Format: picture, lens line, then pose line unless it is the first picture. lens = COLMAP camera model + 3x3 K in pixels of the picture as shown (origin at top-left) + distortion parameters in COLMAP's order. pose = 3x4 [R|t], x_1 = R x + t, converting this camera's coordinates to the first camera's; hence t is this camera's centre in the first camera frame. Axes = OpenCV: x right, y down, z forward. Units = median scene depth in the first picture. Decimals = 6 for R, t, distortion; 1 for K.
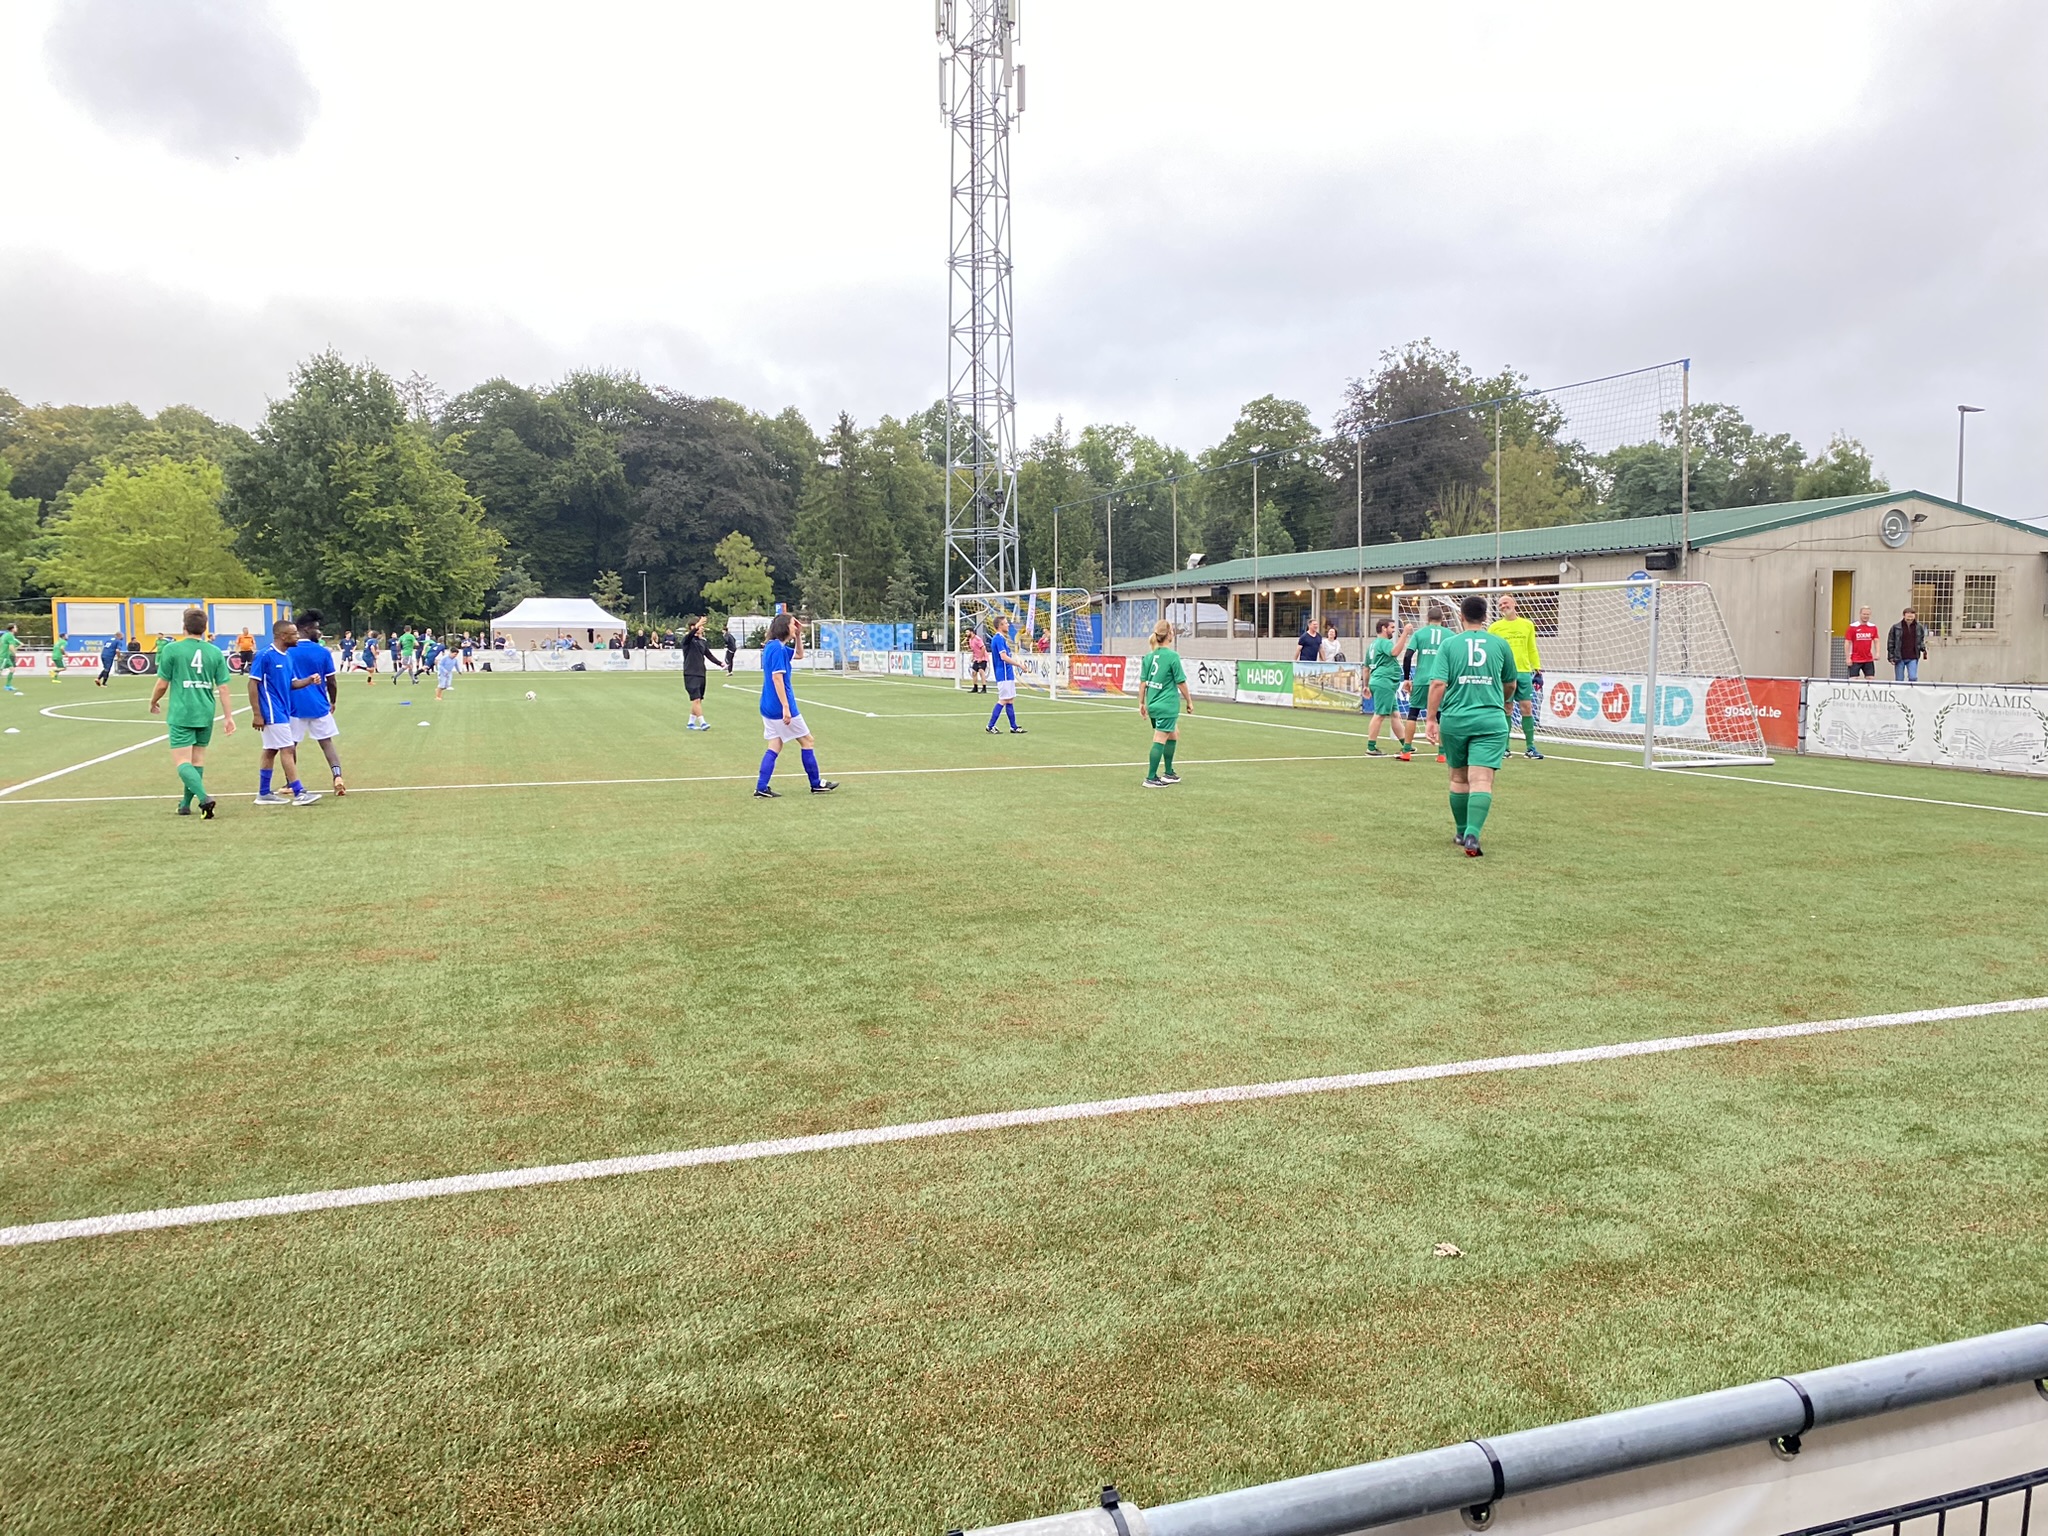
lens RADIAL K [[1559.5, 0, 1025.0], [0, 1559.5, 765.6], [0, 0, 1]] dist [0.023658, -0.013015]
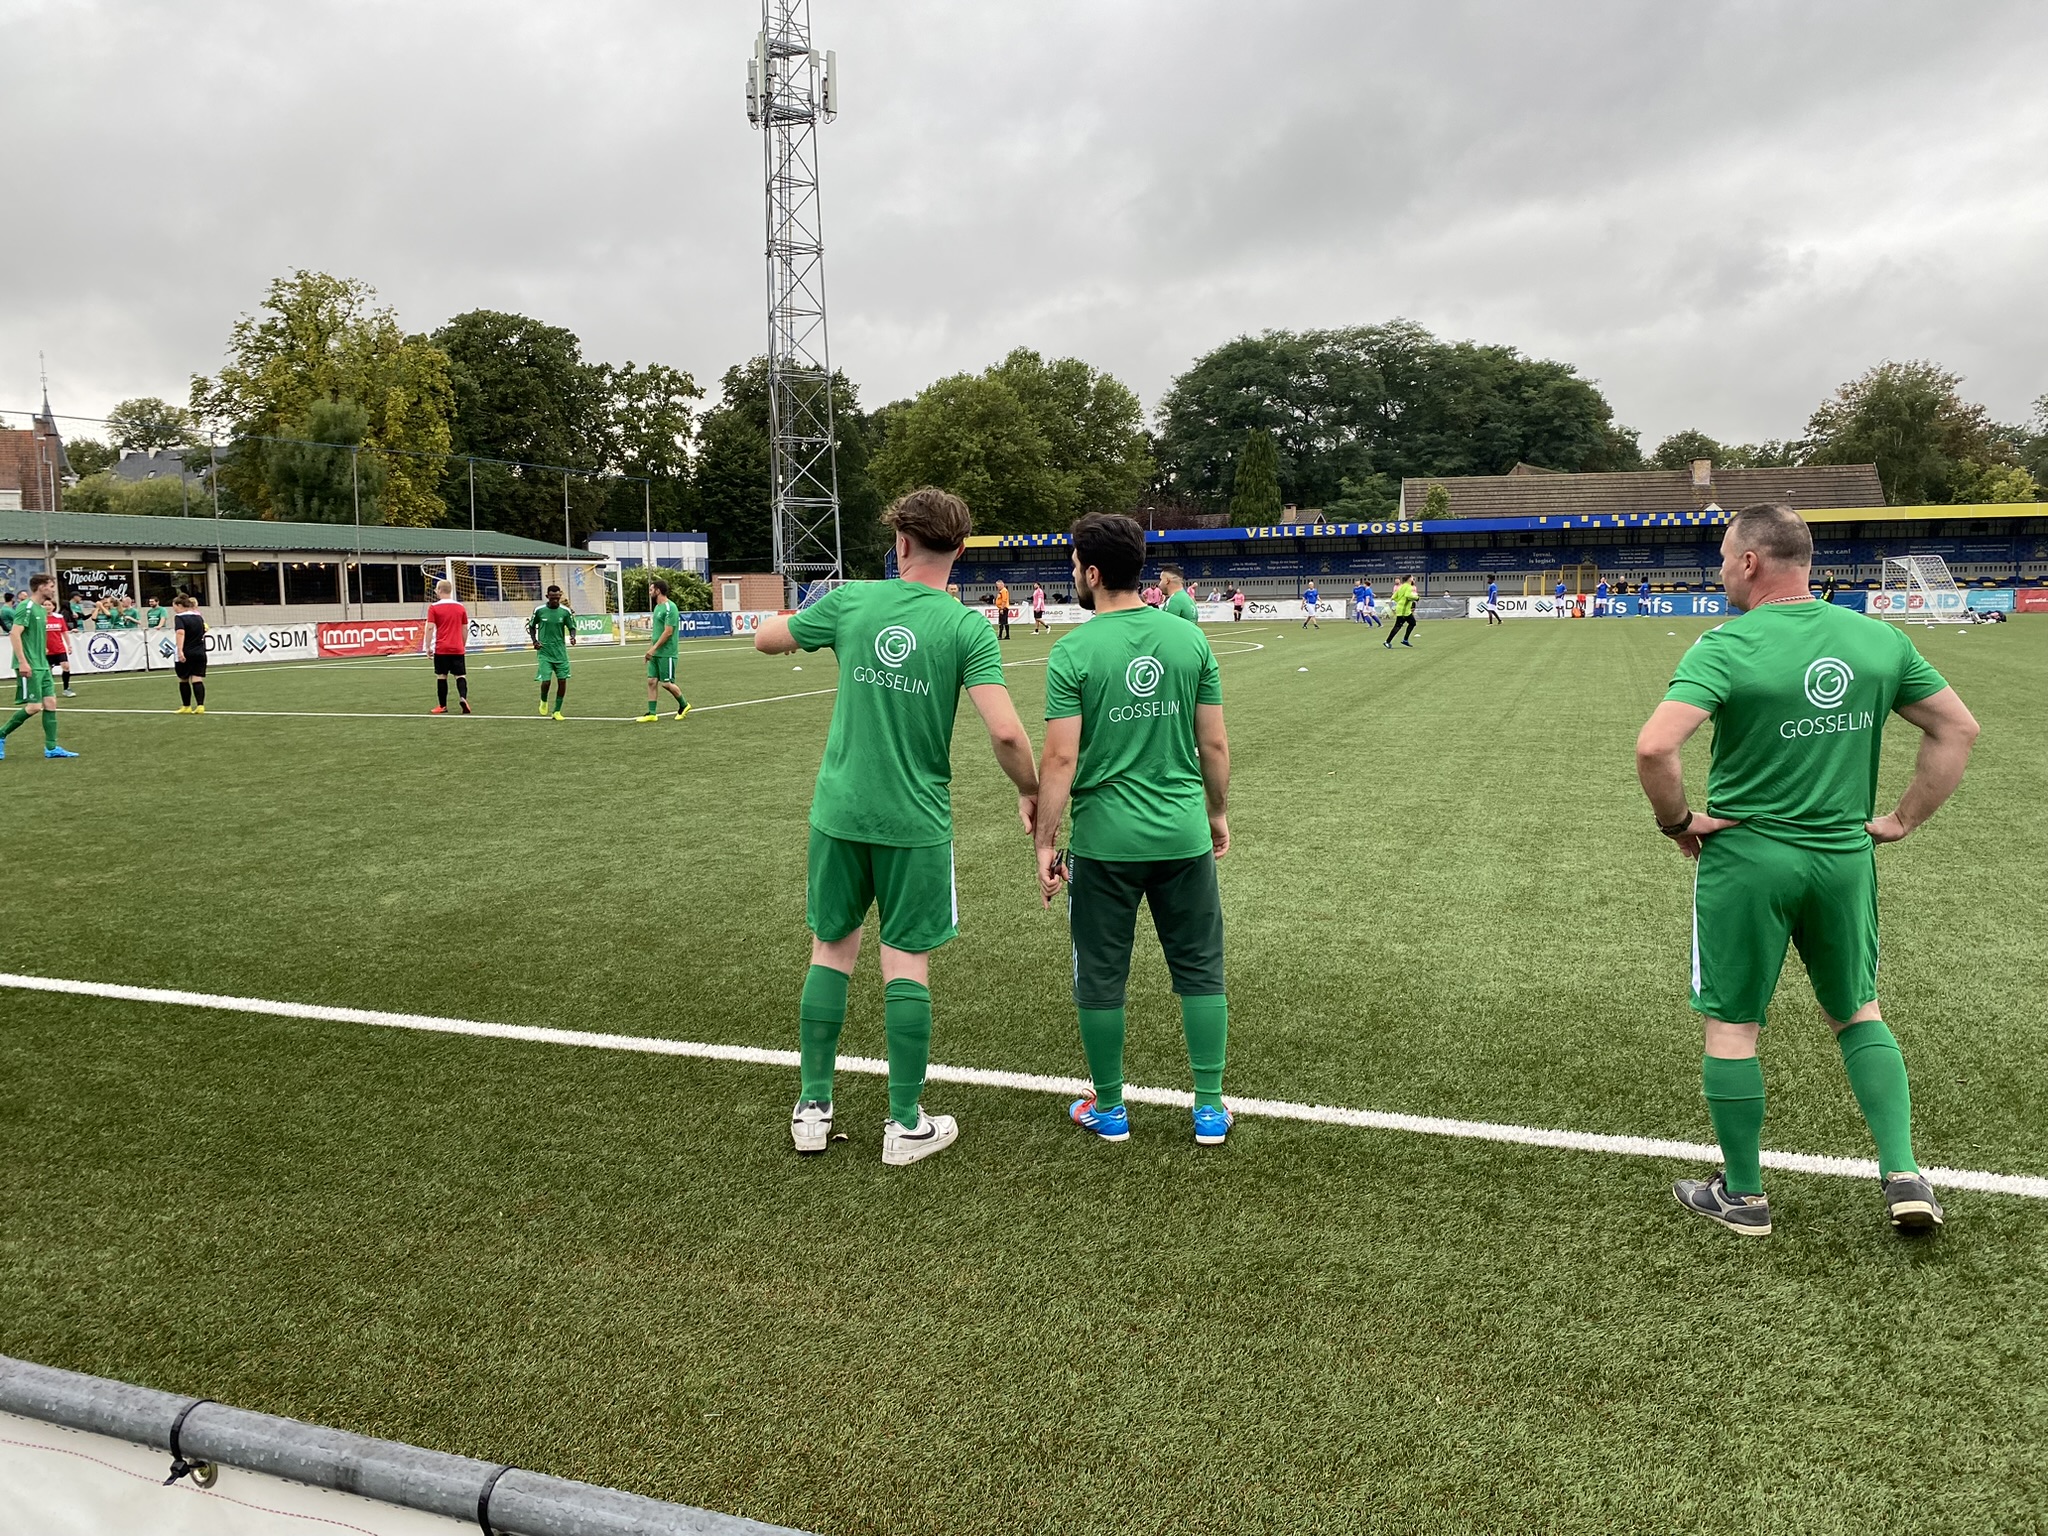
lens RADIAL K [[1559.5, 0, 1022.0], [0, 1559.5, 768.2], [0, 0, 1]] dist [0.023658, -0.013015]
pose [[-0.776604, -0.050260, 0.627981, -0.977564], [0.073553, 0.982762, 0.169616, -0.125462], [-0.625681, 0.177914, -0.759519, 1.627407]]
